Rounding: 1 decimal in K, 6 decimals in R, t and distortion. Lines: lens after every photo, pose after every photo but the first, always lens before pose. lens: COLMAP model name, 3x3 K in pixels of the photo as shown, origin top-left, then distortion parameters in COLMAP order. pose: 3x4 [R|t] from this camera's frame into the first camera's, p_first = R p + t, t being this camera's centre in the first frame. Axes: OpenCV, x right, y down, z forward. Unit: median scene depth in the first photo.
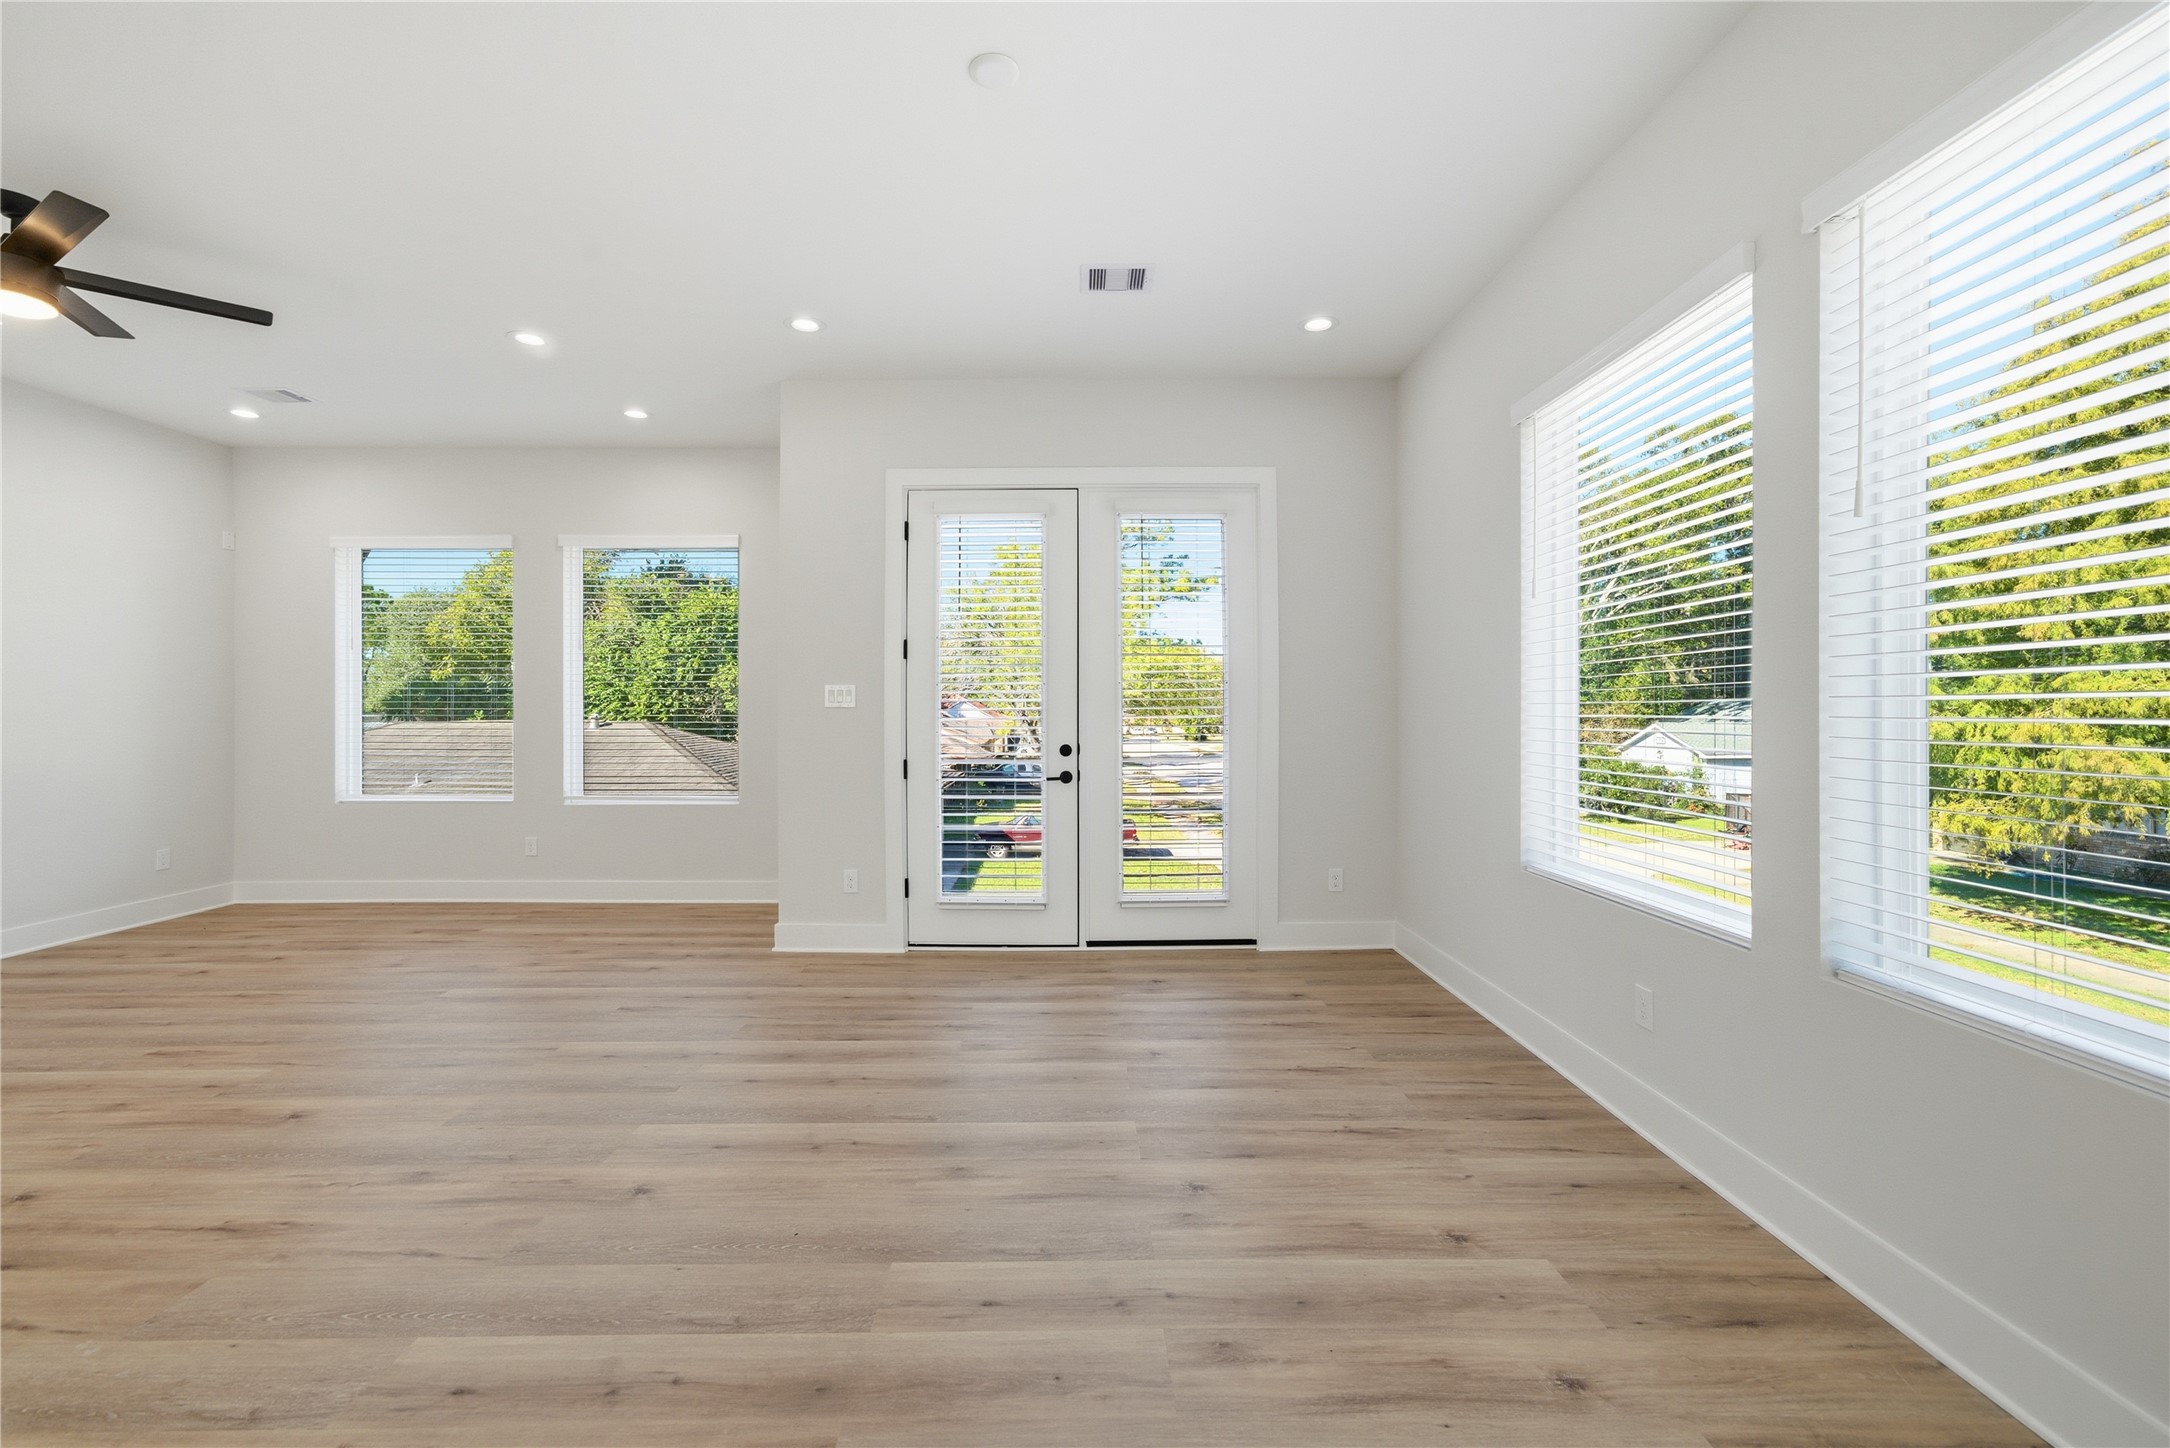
lens RADIAL K [[899.2, 0, 1081.8], [0, 899.2, 724.7], [0, 0, 1]] dist [-0.018388, 0.011671]
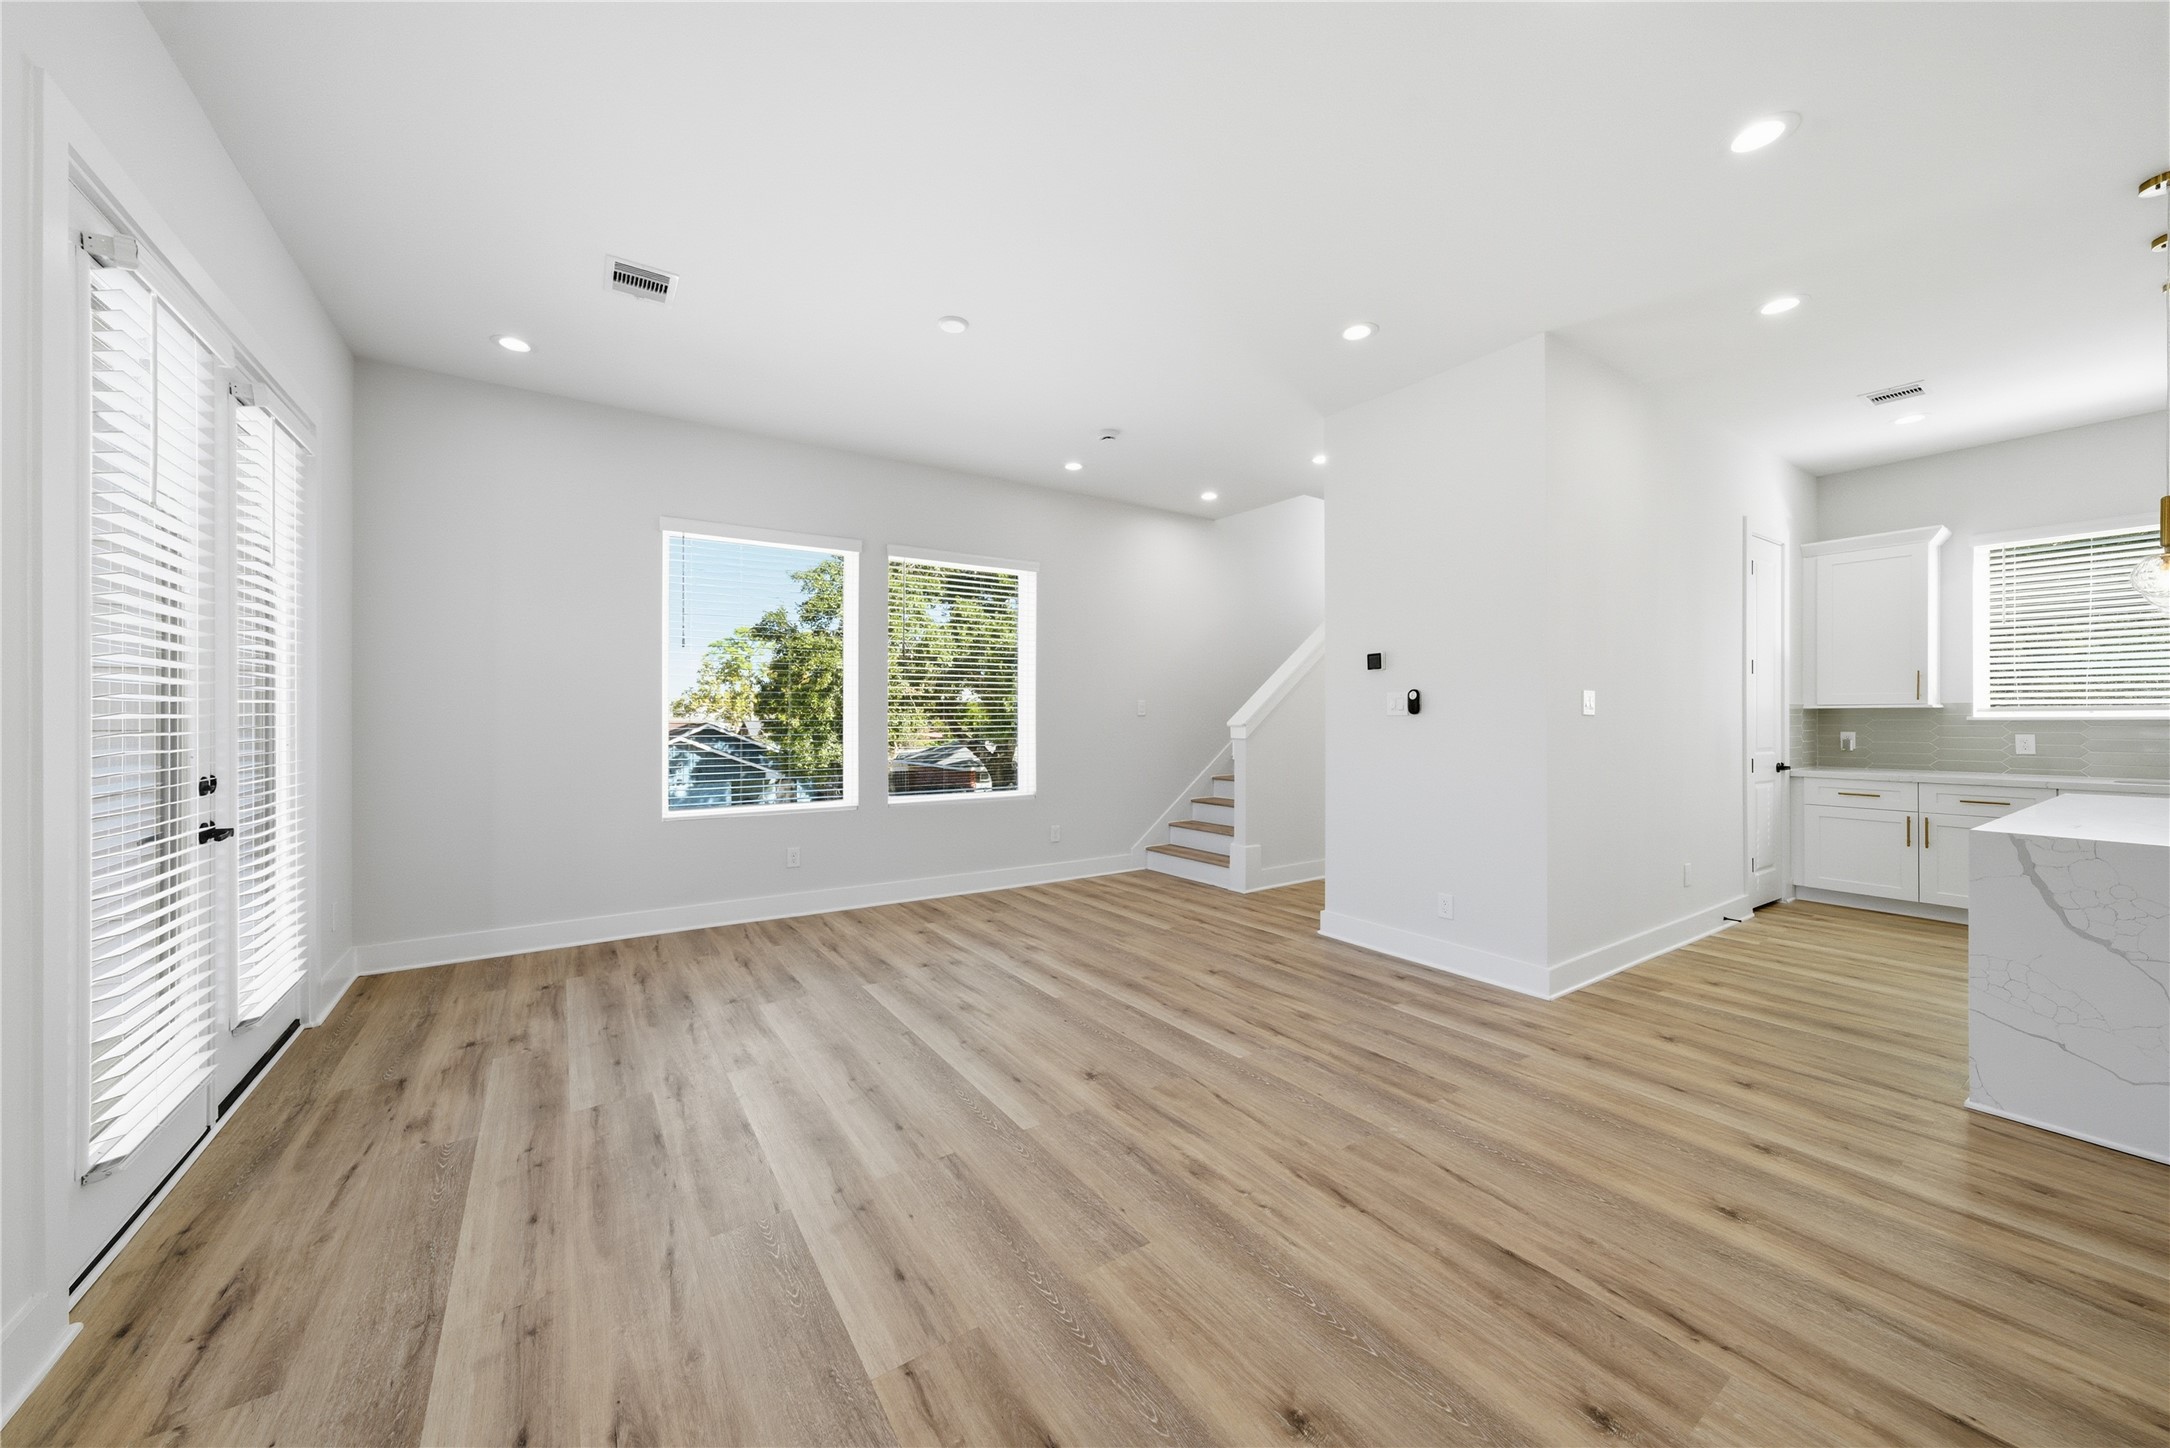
lens RADIAL K [[763.6, 0, 1071.3], [0, 763.6, 718.1], [0, 0, 1]] dist [0.001695, 0.000383]
pose [[-0.541343, -0.000500, 0.840802, -0.943659], [0.009422, 0.999933, 0.006660, -0.016508], [-0.840749, 0.011527, -0.541302, 1.071926]]
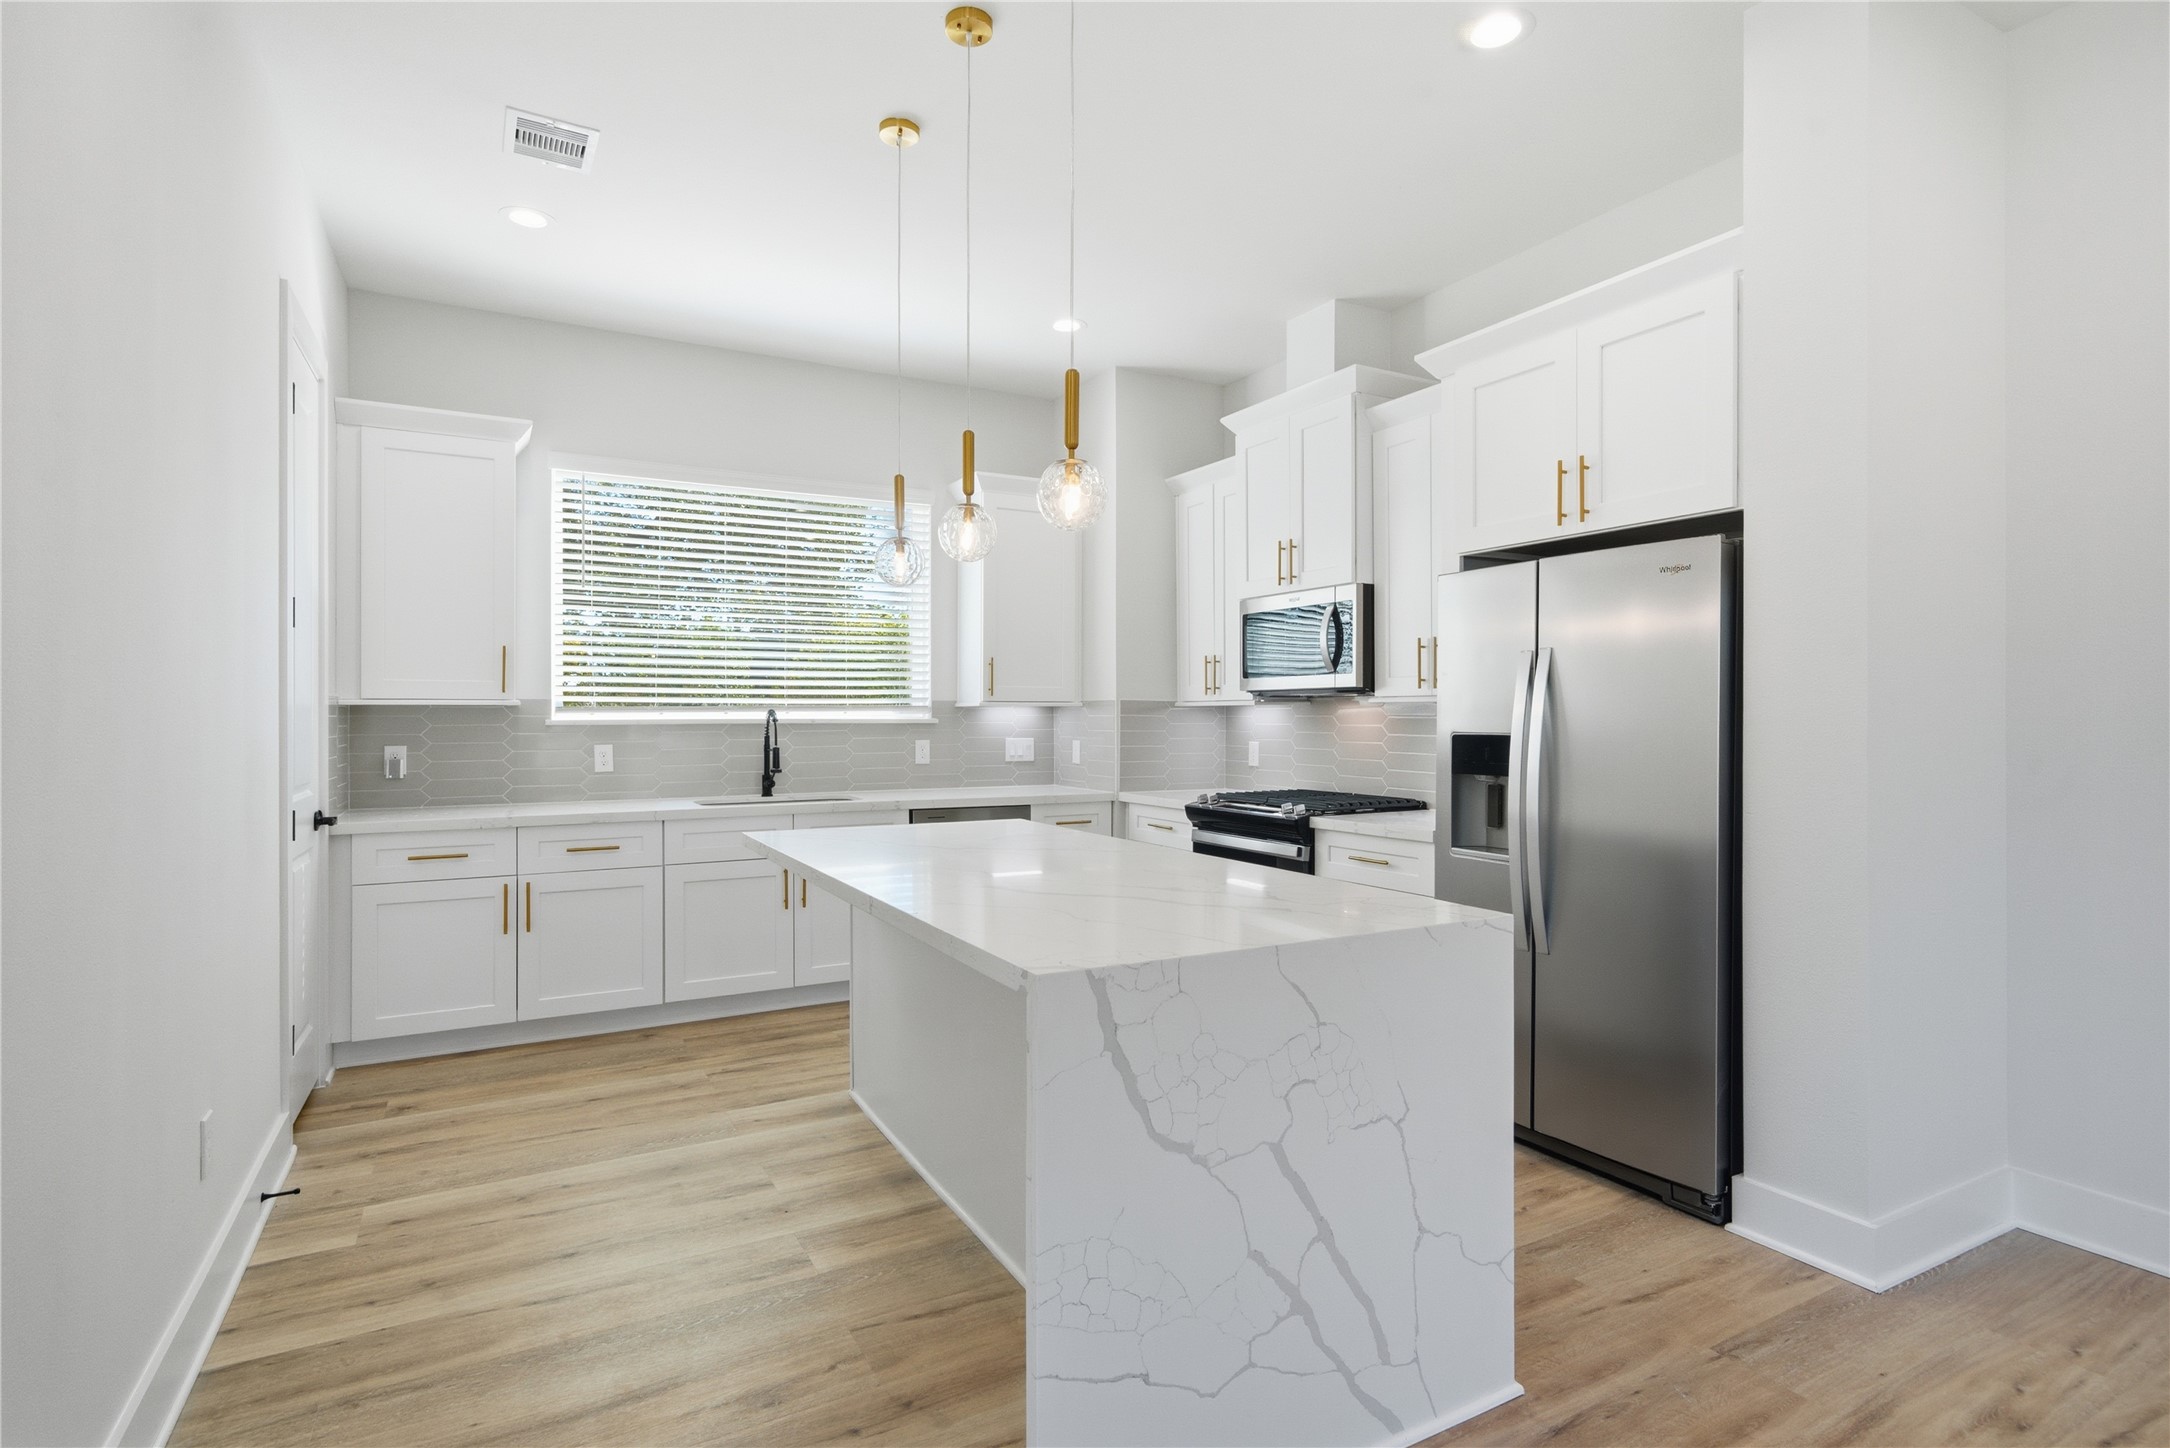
lens RADIAL K [[1071.8, 0, 1087.4], [0, 1071.8, 716.2], [0, 0, 1]] dist [0.001332, 0.000269]
pose [[-0.879931, -0.002089, -0.475097, -0.606179], [-0.006015, 0.999959, 0.006745, -0.011363], [0.475064, 0.008793, -0.879907, 0.395730]]
